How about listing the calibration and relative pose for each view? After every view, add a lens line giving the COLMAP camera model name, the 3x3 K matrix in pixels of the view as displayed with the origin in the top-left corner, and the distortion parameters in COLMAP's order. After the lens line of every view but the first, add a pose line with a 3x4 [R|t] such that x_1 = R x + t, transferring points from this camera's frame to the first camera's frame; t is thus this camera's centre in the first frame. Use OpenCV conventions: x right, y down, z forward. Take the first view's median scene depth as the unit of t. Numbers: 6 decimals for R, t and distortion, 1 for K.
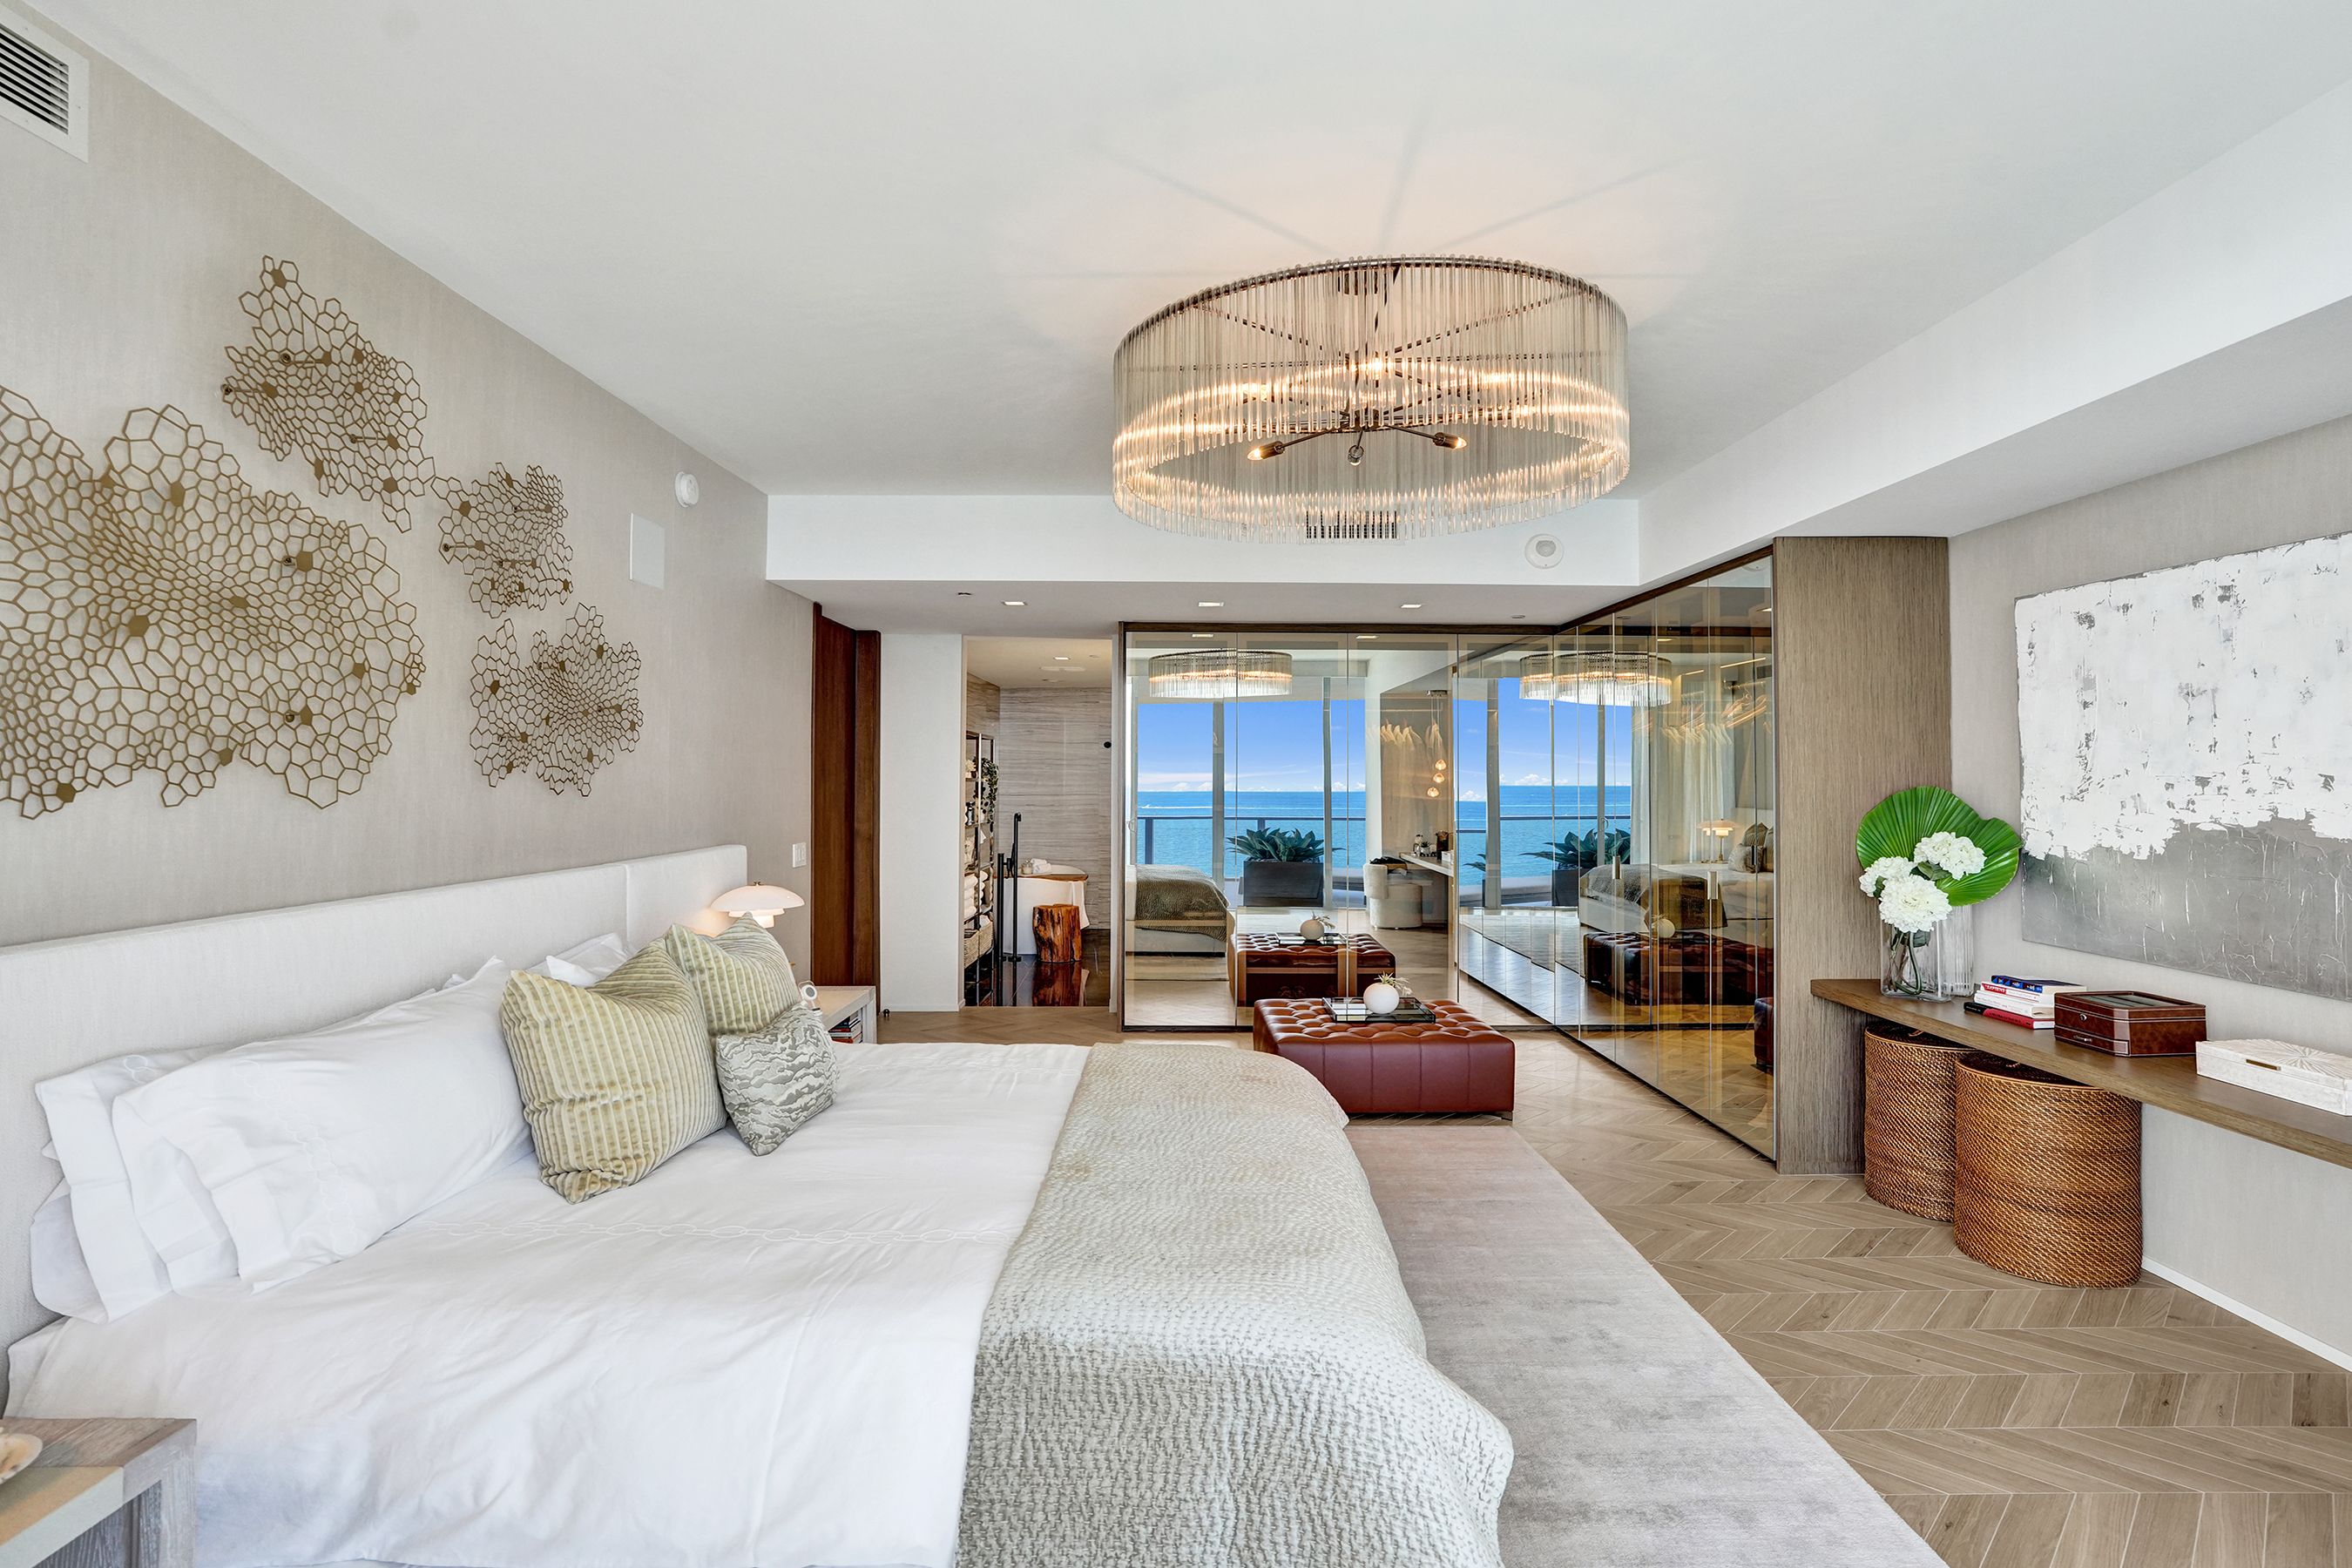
lens RADIAL K [[1186.3, 0, 1184.5], [0, 1186.3, 777.0], [0, 0, 1]] dist [-0.032185, 0.001596]
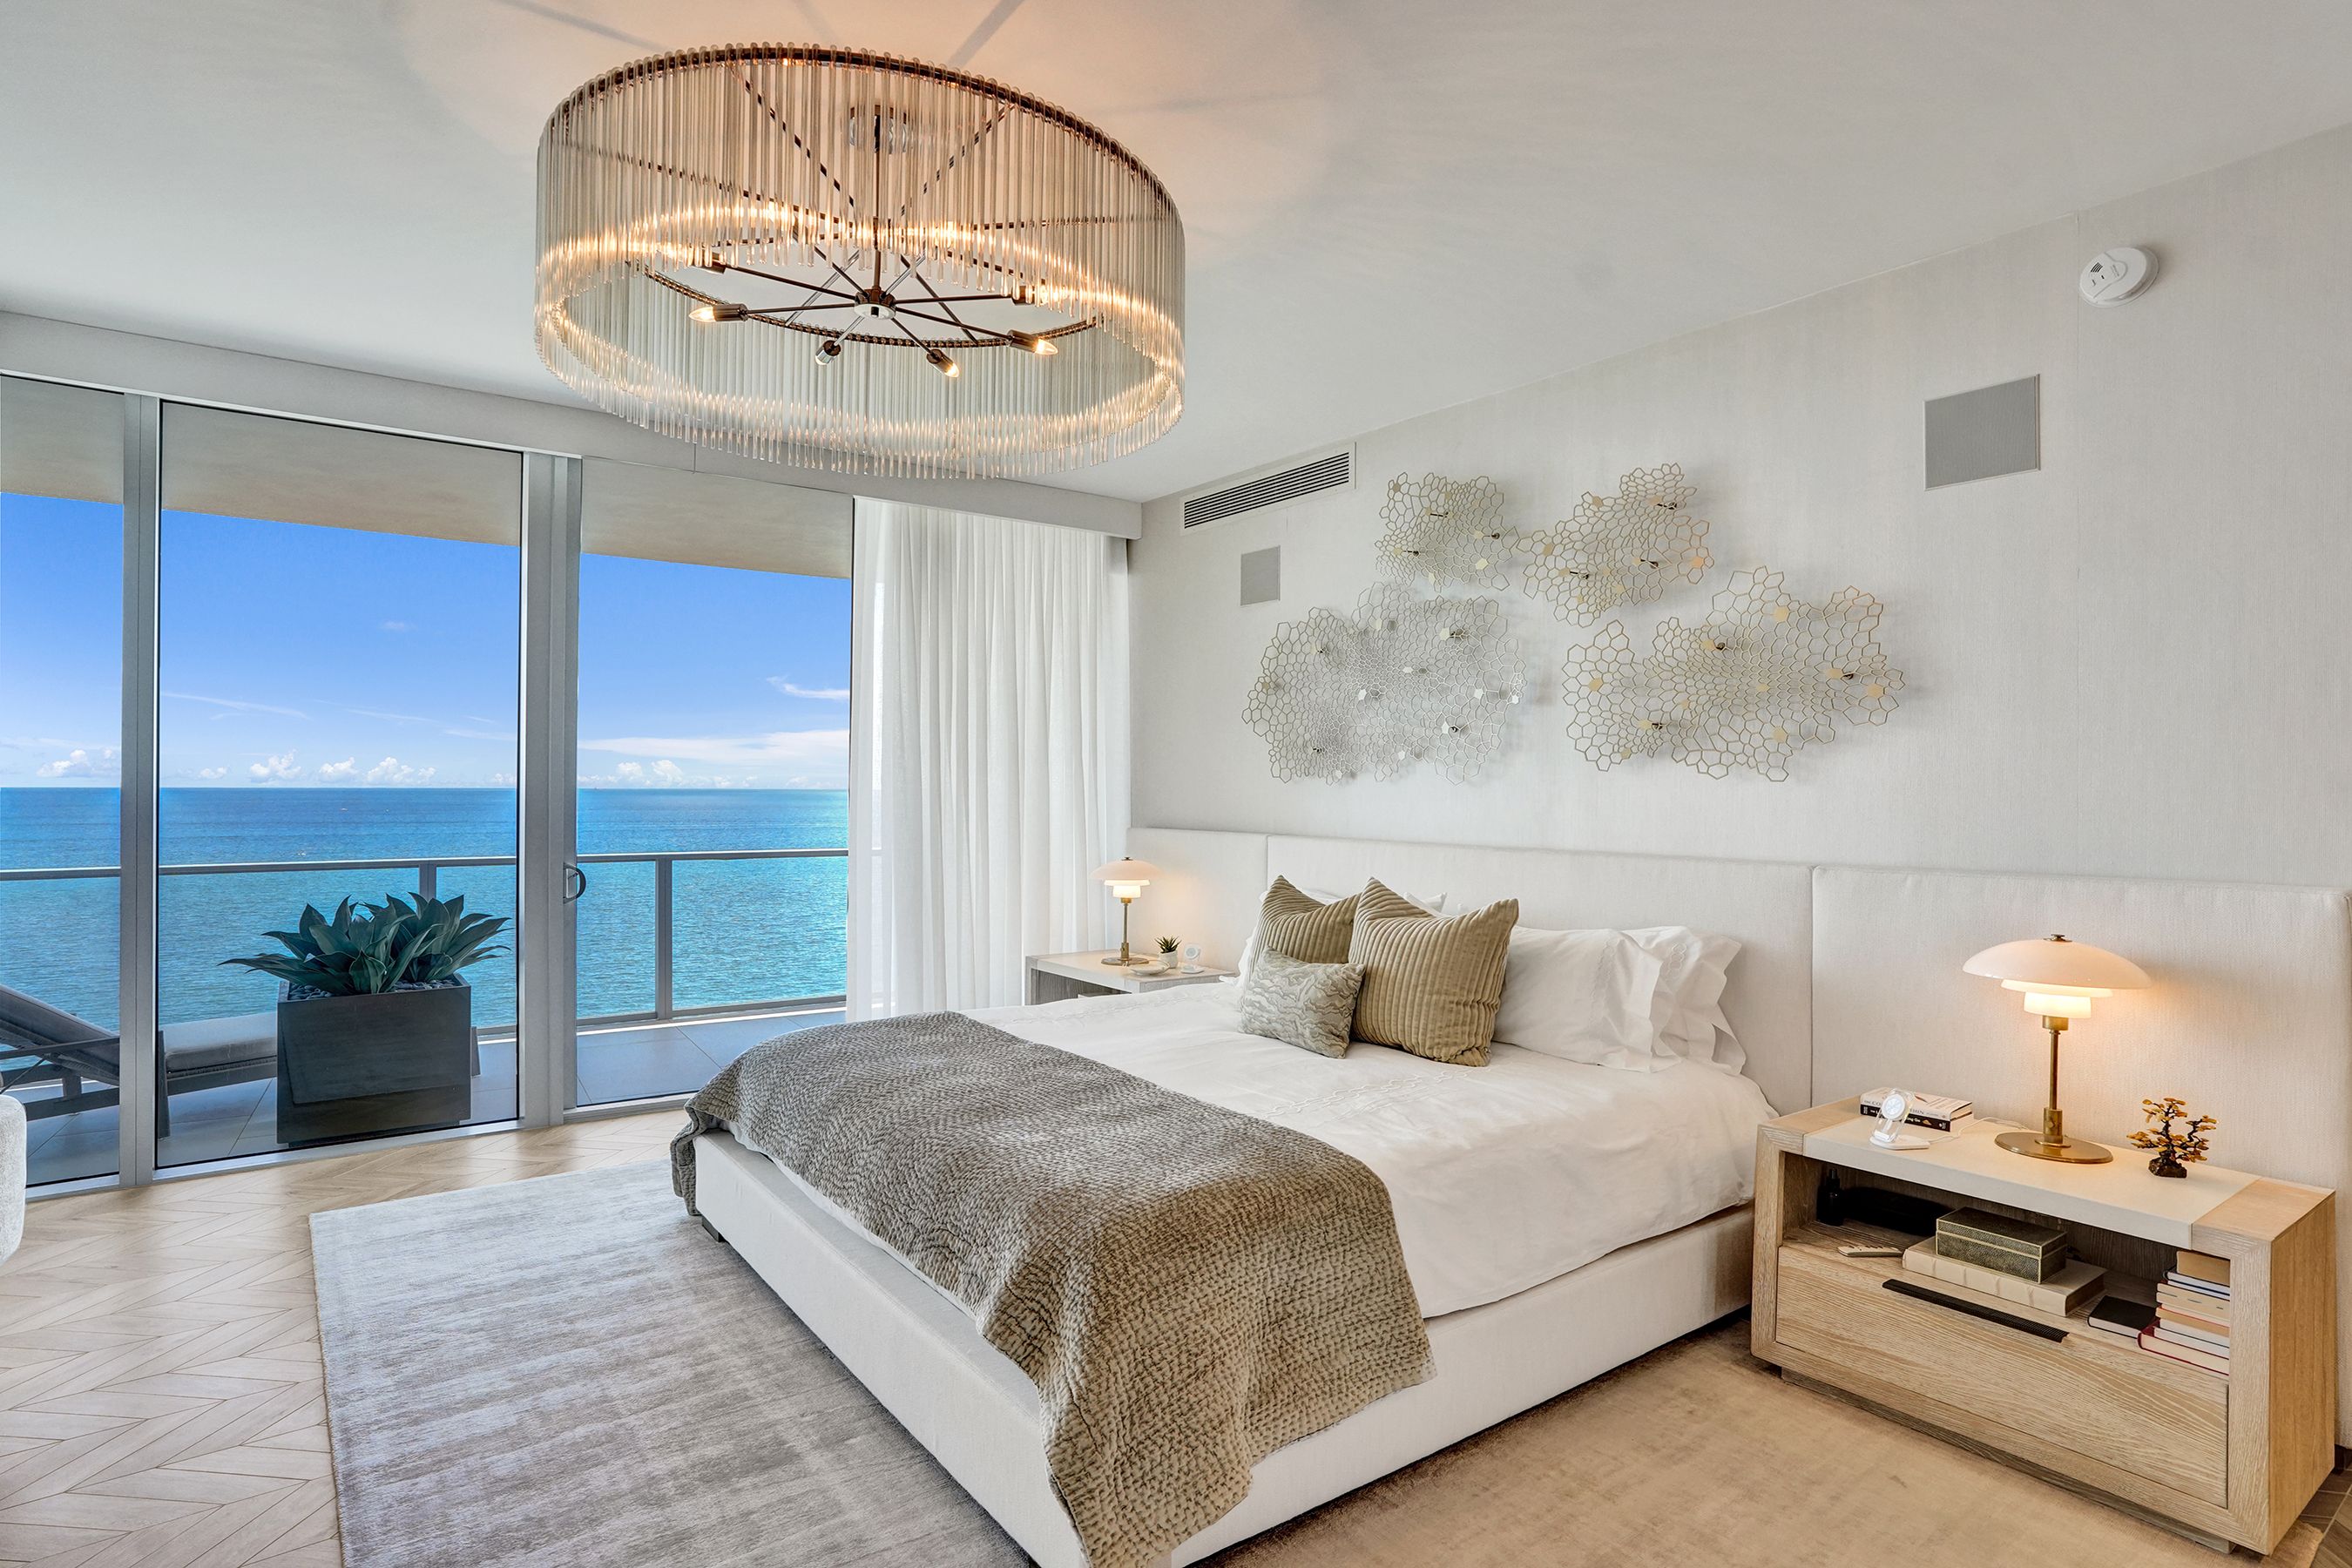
lens RADIAL K [[1228.7, 0, 1176.0], [0, 1228.7, 784.0], [0, 0, 1]] dist [-0.002449, -0.000641]
pose [[-0.831072, -0.009475, -0.556084, 0.419158], [-0.010042, 0.999948, -0.002031, 0.026118], [0.556074, 0.003896, -0.831123, 1.769995]]
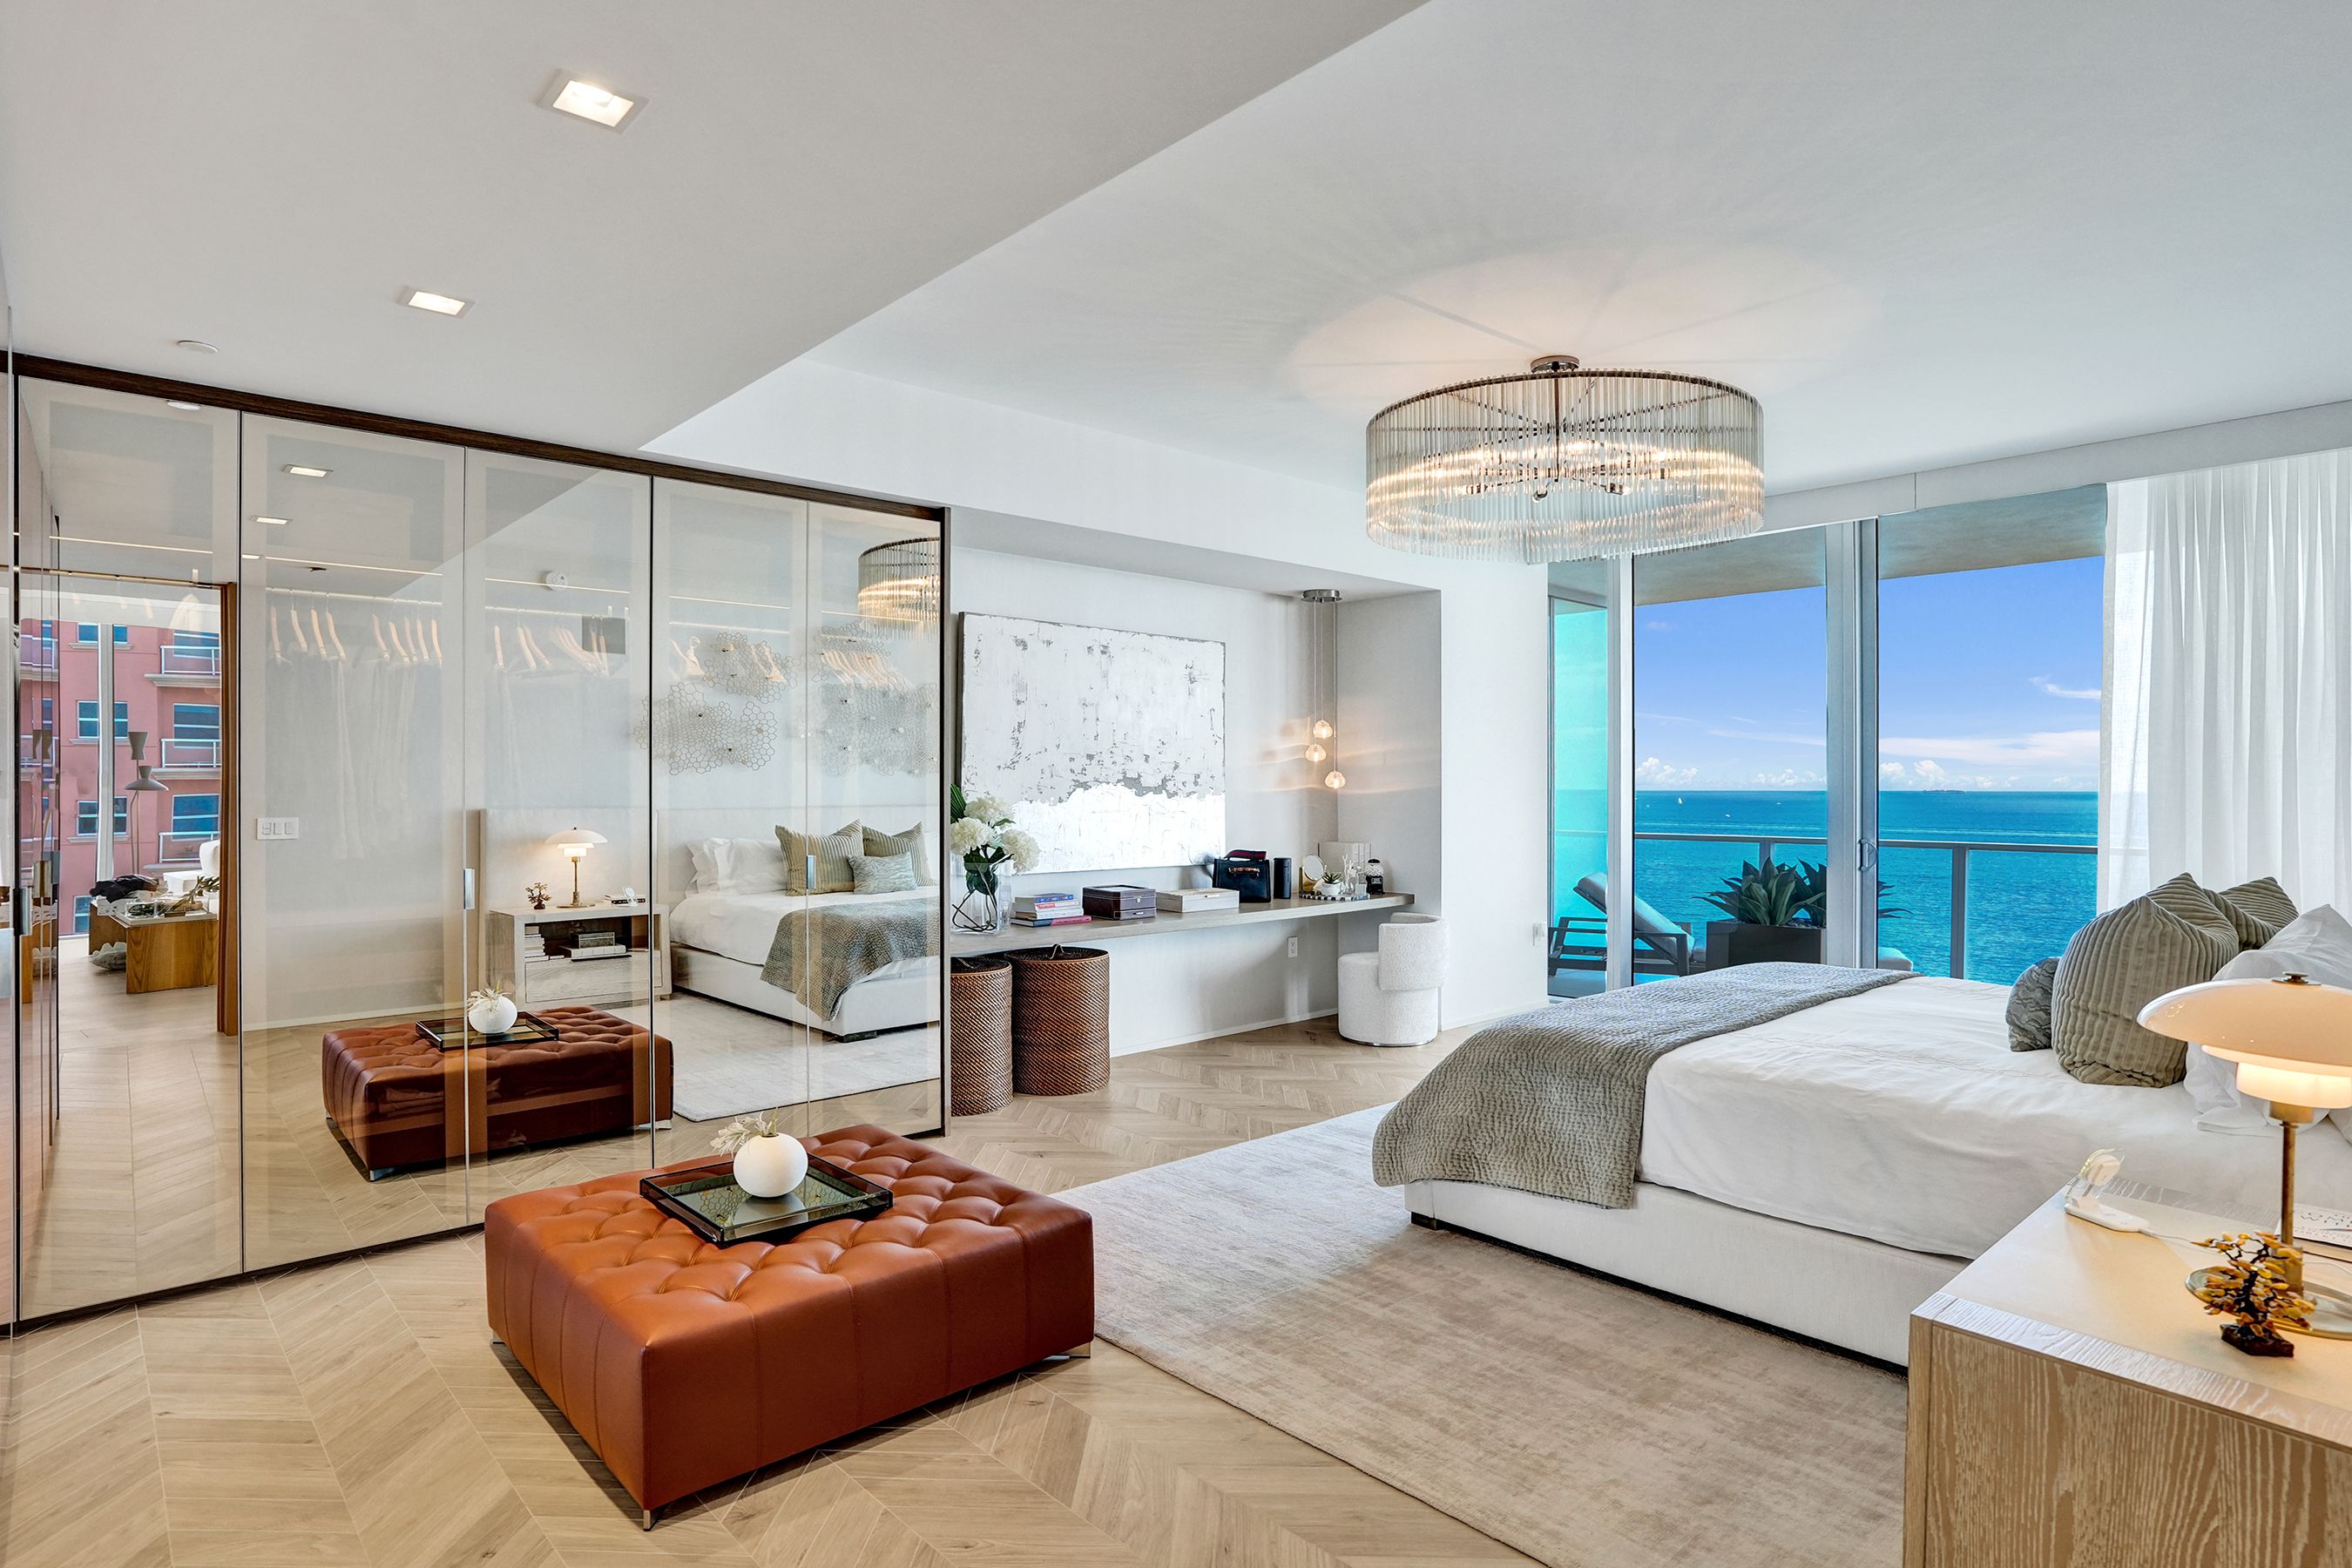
lens RADIAL K [[1228.7, 0, 1176.0], [0, 1228.7, 784.0], [0, 0, 1]] dist [-0.002449, -0.000641]
pose [[-0.645496, -0.007459, 0.763727, -0.595401], [-0.008508, 0.999960, 0.002575, 0.038862], [-0.763717, -0.004836, -0.645534, 2.127929]]
